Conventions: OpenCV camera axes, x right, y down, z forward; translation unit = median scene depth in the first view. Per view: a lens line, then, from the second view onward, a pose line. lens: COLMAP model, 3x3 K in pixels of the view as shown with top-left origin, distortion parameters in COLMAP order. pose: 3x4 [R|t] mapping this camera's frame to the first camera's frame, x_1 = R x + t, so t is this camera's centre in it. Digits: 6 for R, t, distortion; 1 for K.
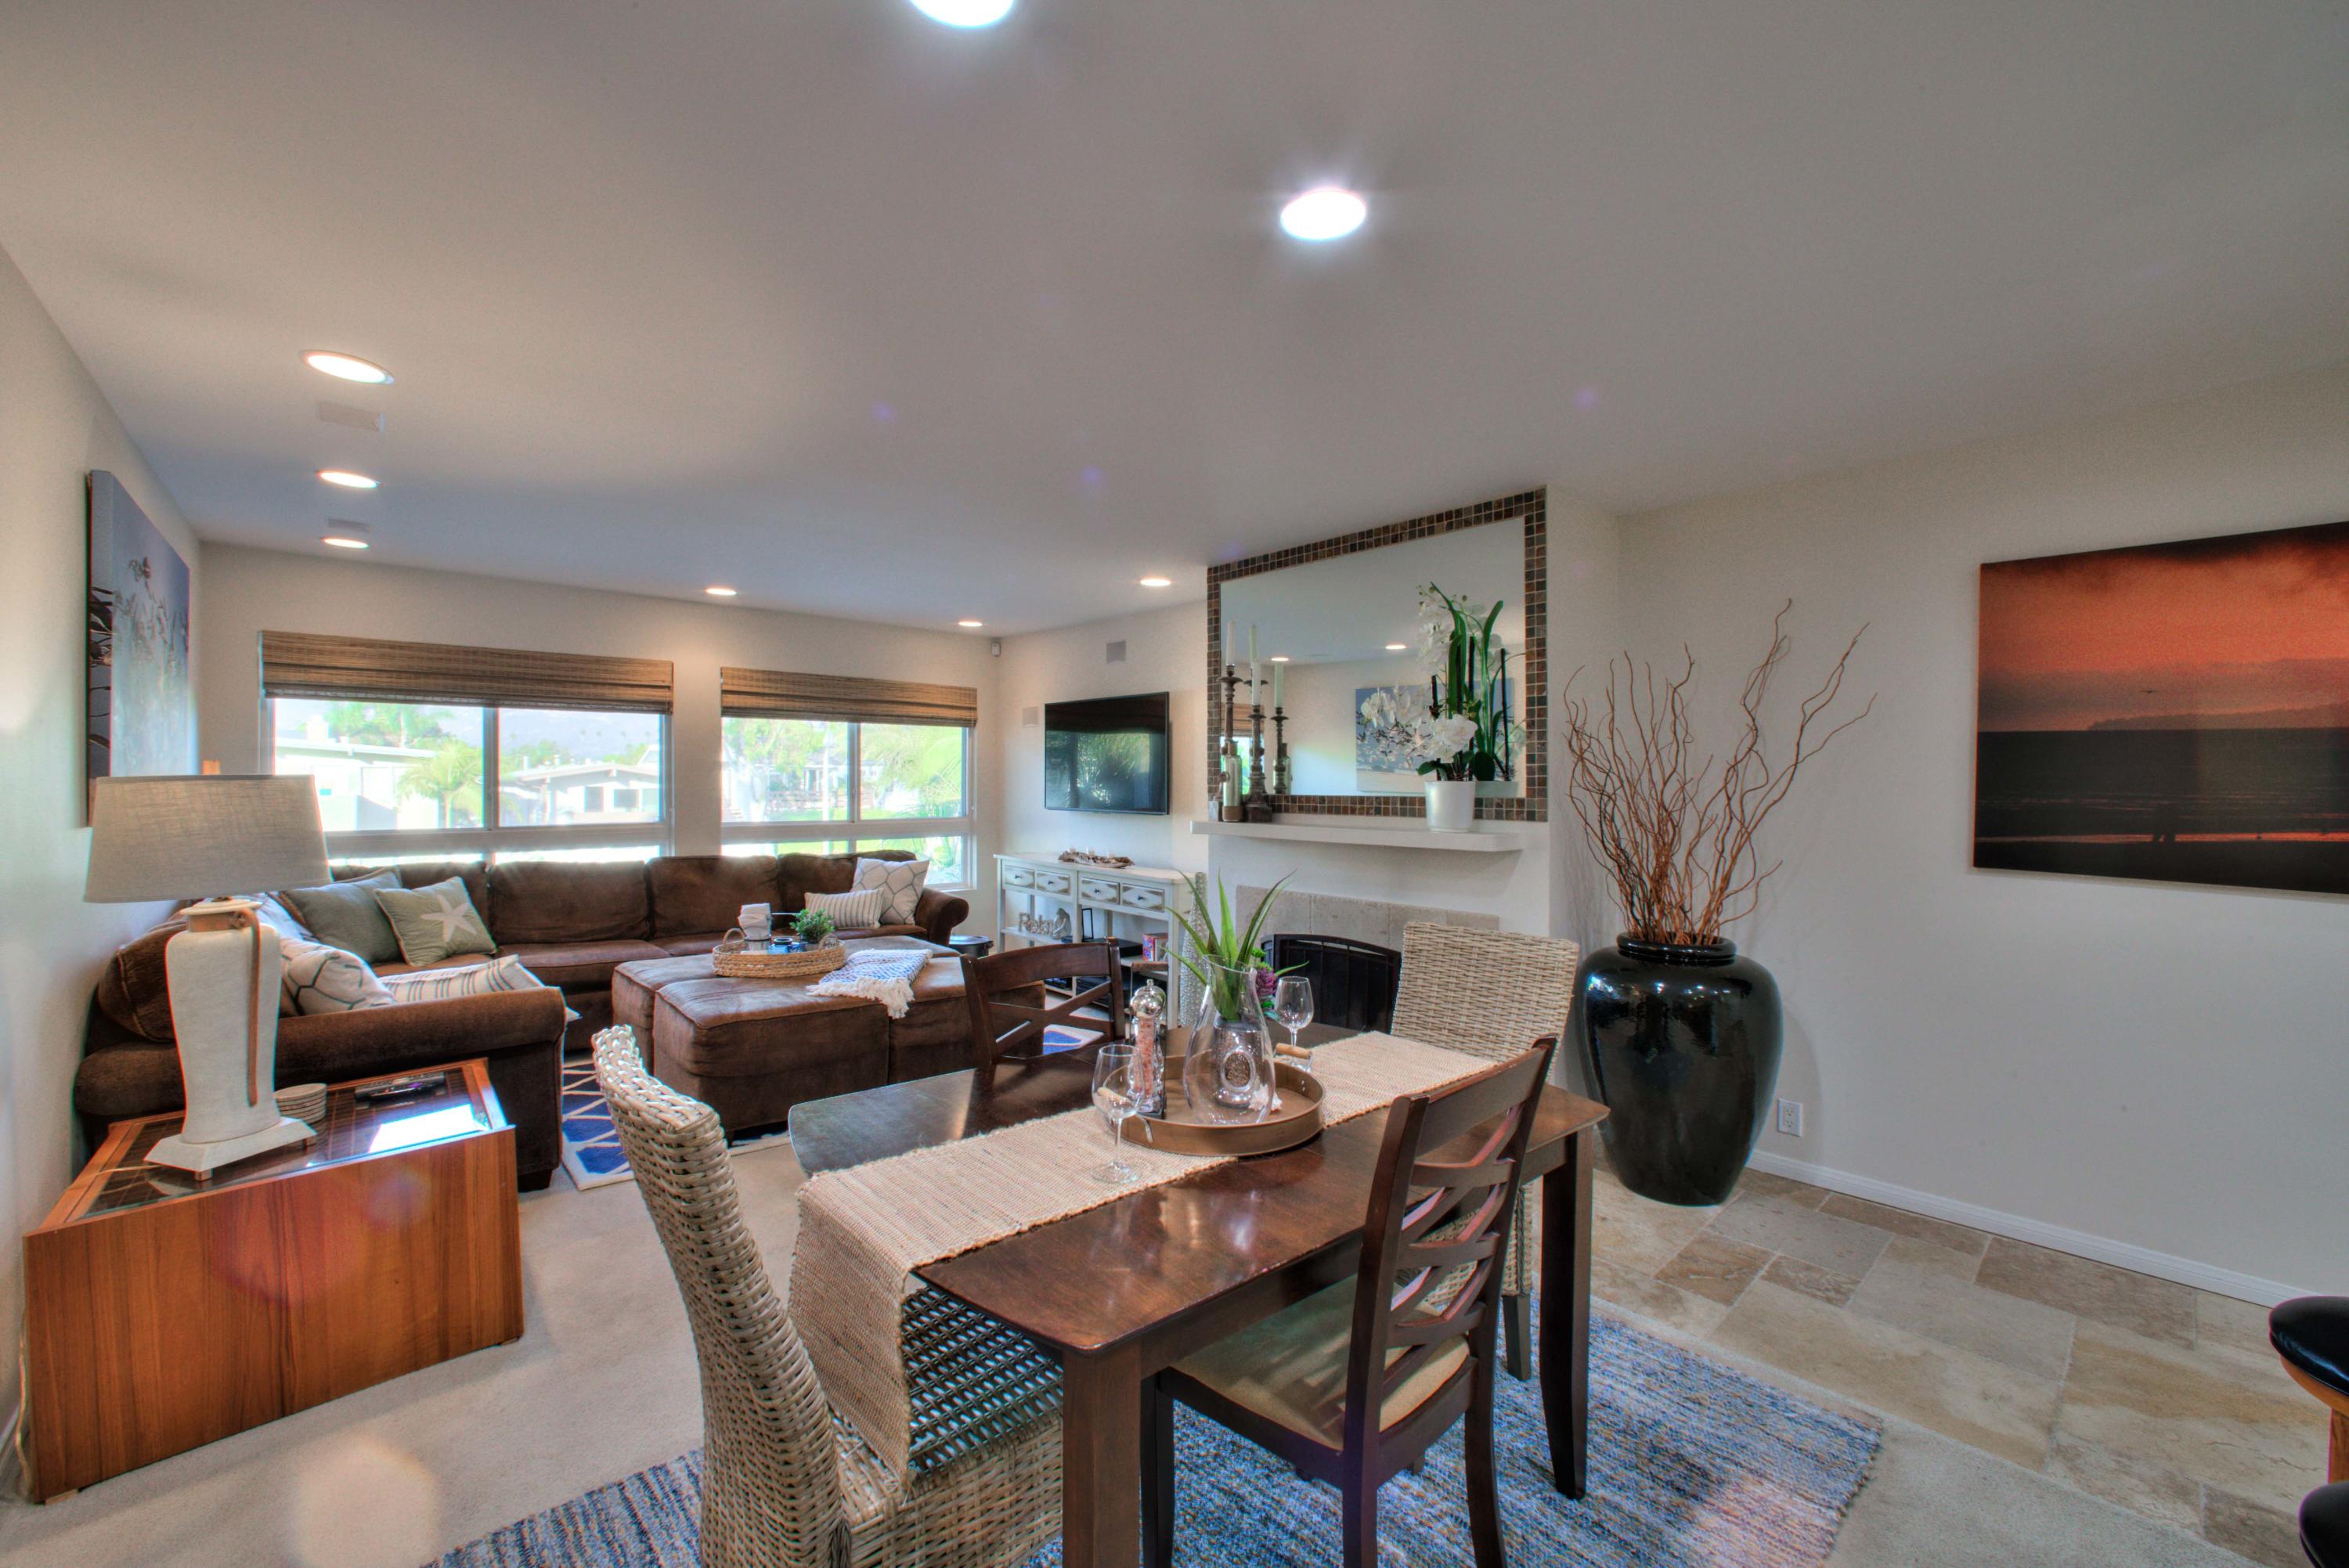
lens RADIAL K [[938.0, 0, 1164.6], [0, 938.0, 781.4], [0, 0, 1]] dist [-0.001183, -0.000002]
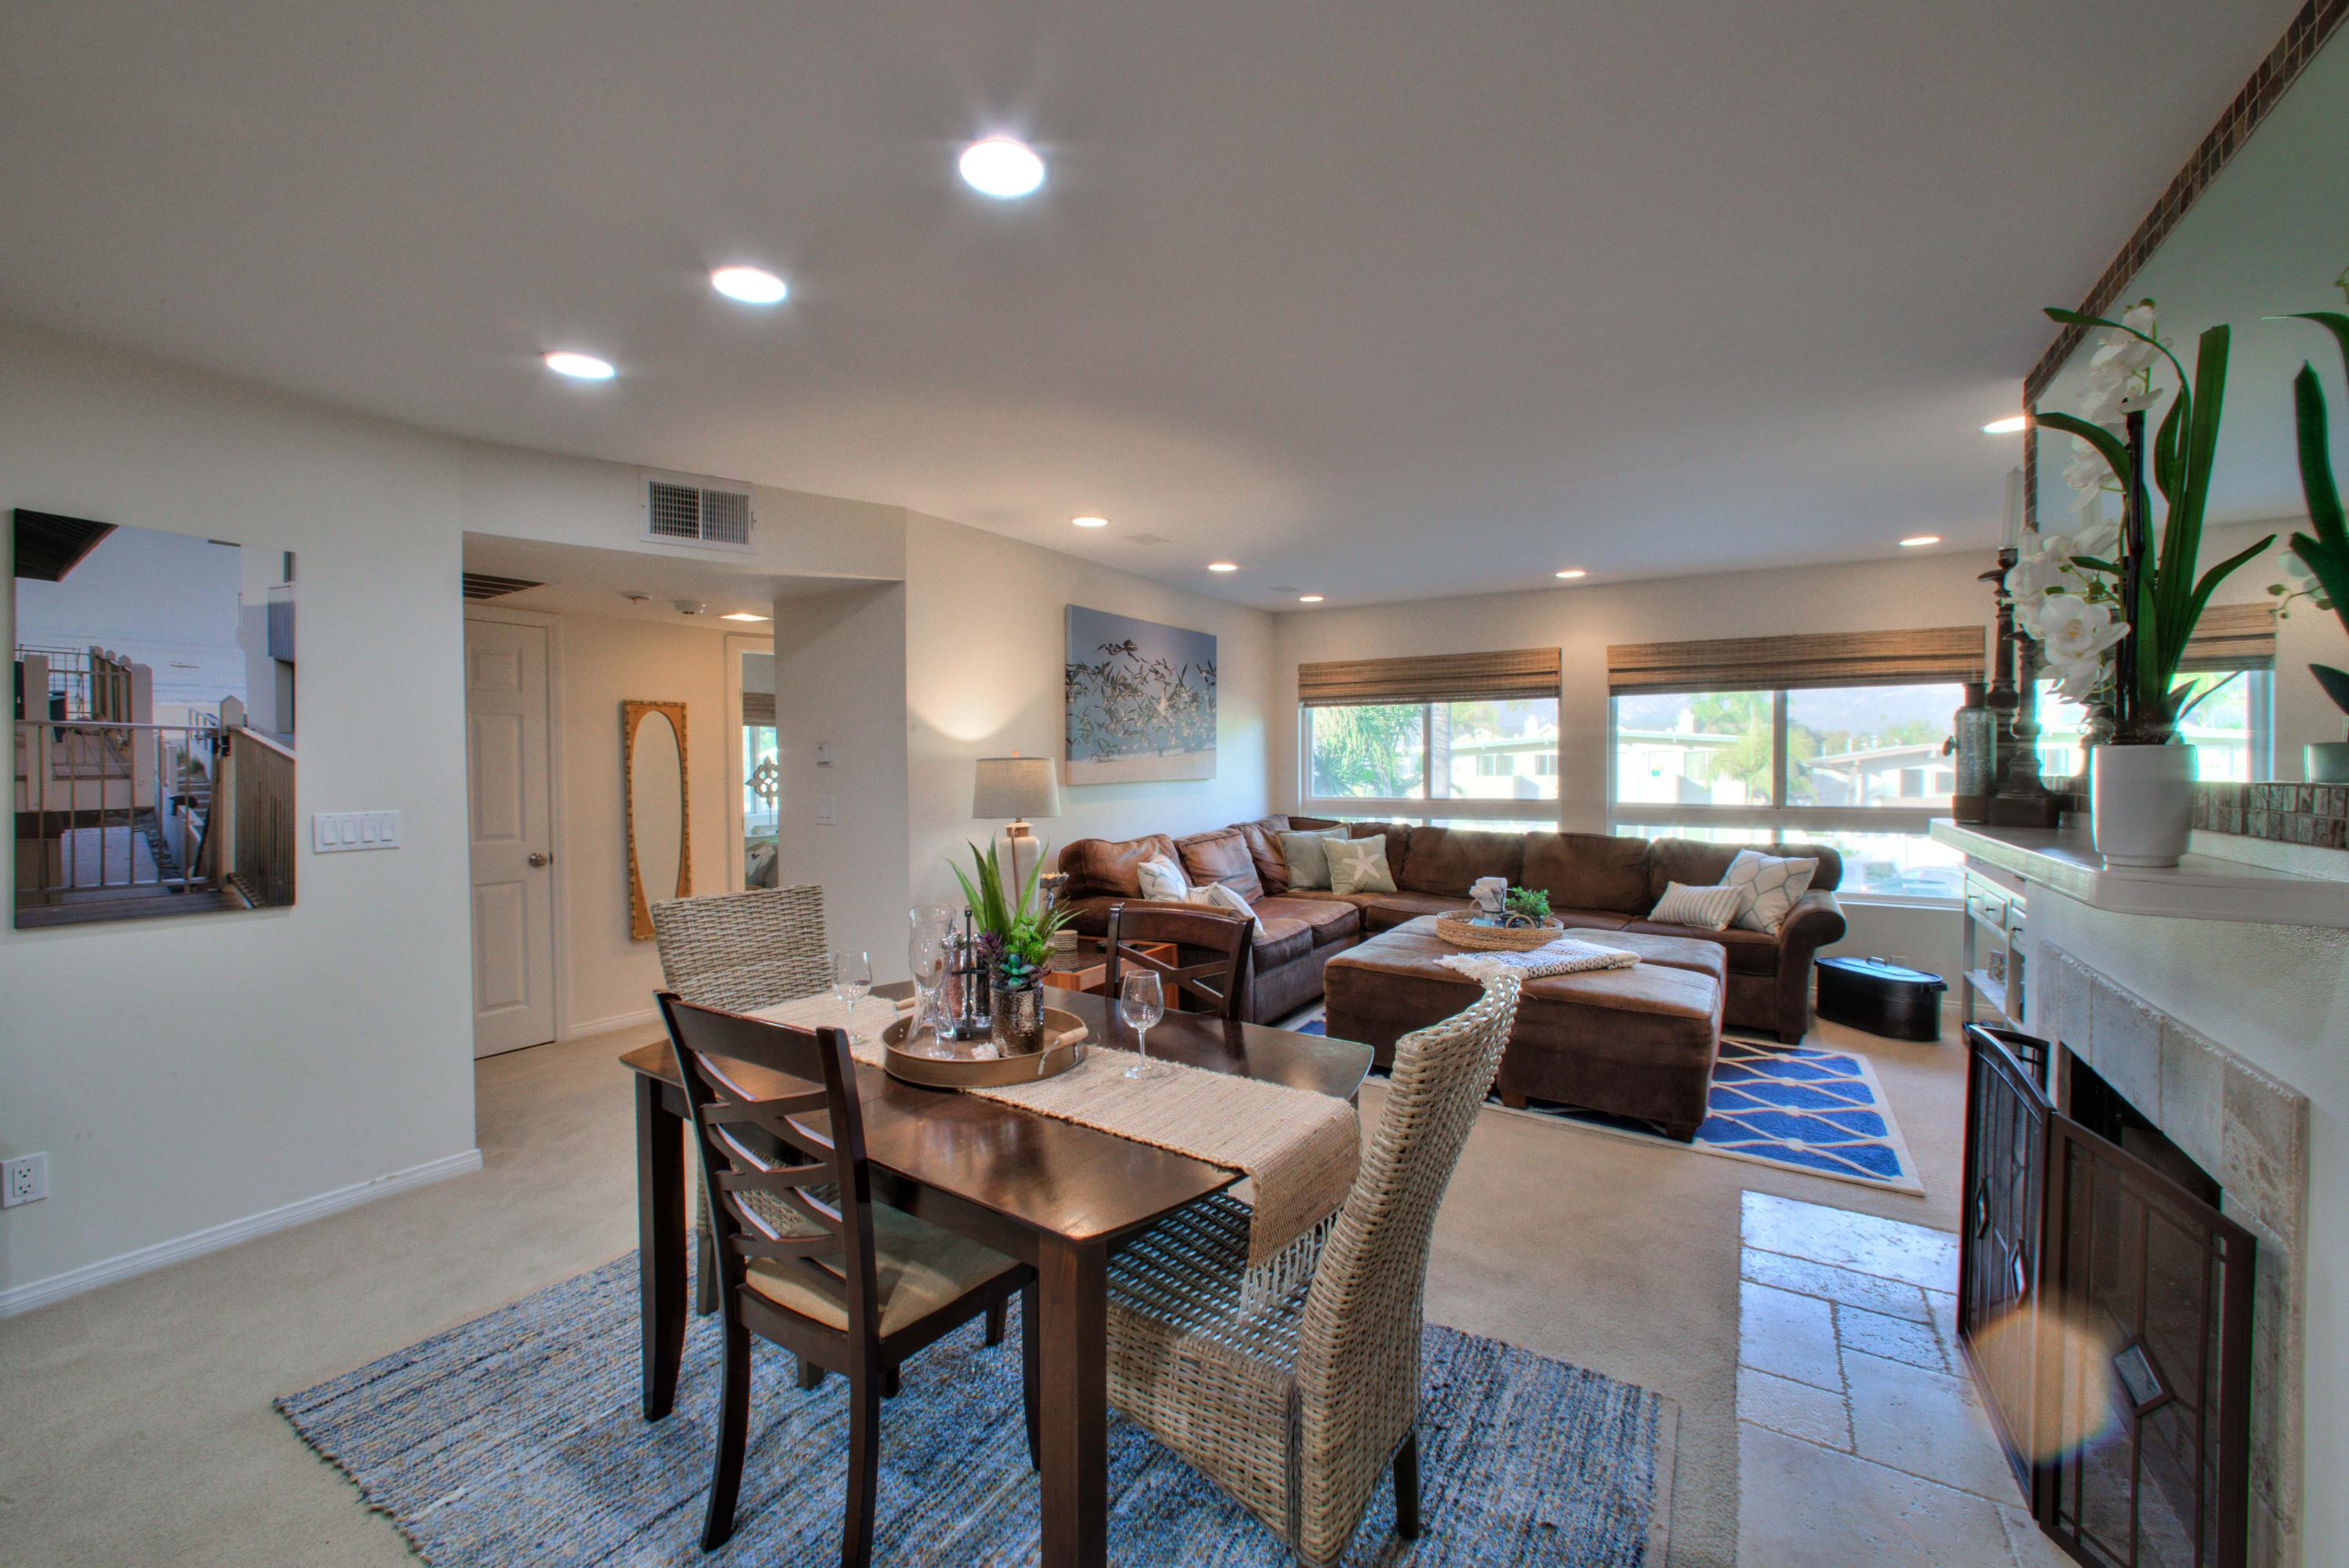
lens RADIAL K [[938.0, 0, 1165.6], [0, 938.0, 788.0], [0, 0, 1]] dist [-0.001183, -0.000002]
pose [[0.310011, 0.020585, -0.950510, 0.335796], [0.004177, 0.999726, 0.023013, 0.004038], [0.950724, -0.011104, 0.309840, 0.246646]]
